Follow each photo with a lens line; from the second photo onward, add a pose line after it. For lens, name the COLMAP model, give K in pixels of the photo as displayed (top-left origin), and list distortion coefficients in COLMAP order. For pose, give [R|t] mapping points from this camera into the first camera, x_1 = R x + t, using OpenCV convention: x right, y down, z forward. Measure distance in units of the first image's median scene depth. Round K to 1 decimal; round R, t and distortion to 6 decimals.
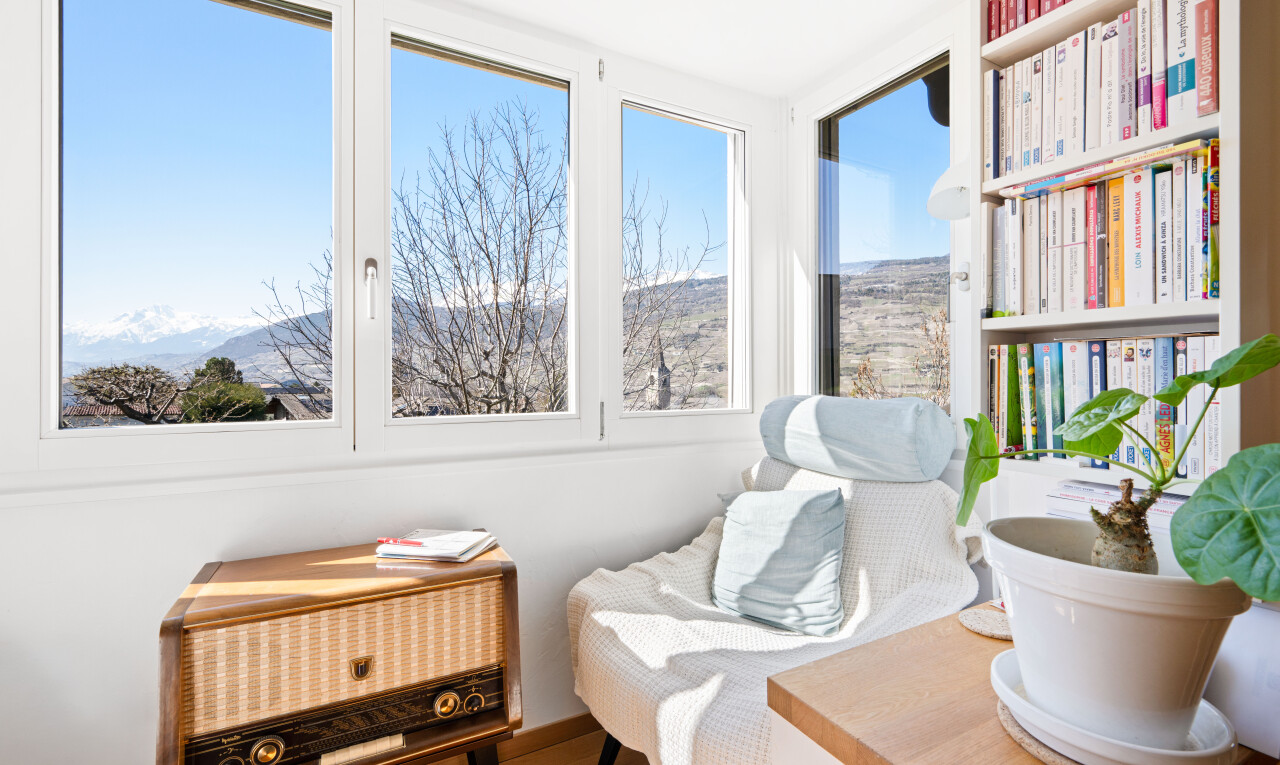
lens RADIAL K [[555.4, 0, 647.5], [0, 555.4, 378.5], [0, 0, 1]] dist [-0.005138, -0.000232]
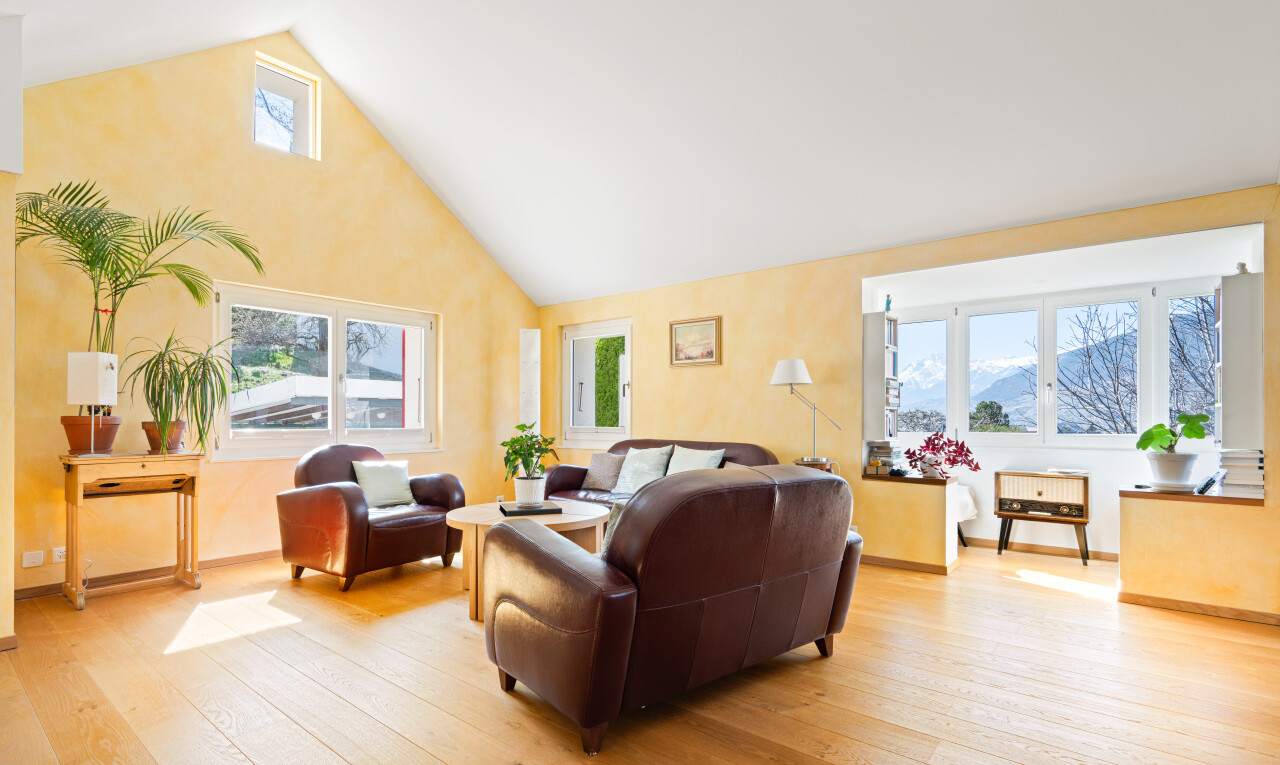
lens RADIAL K [[612.0, 0, 620.1], [0, 612.0, 414.5], [0, 0, 1]] dist [-0.005498, -0.000789]
pose [[0.364026, -0.004599, -0.931377, 0.234811], [-0.006327, 0.999953, -0.007411, 0.000825], [0.931367, 0.008590, 0.363980, -0.323719]]
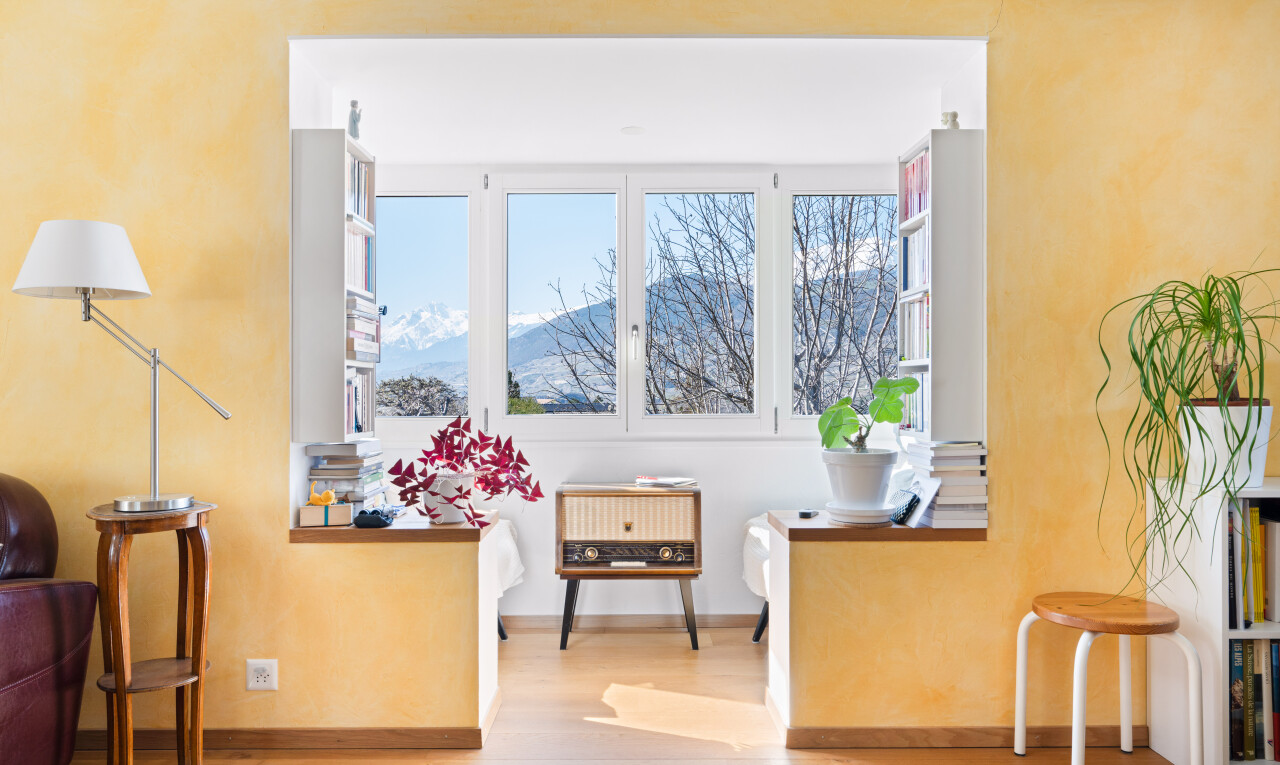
lens RADIAL K [[875.1, 0, 636.1], [0, 875.1, 384.4], [0, 0, 1]] dist [-0.003822, -0.002390]
pose [[0.879955, -0.003940, -0.475041, 0.106368], [-0.000234, 0.999962, -0.008727, 0.000222], [0.475058, 0.007791, 0.879920, -0.186755]]
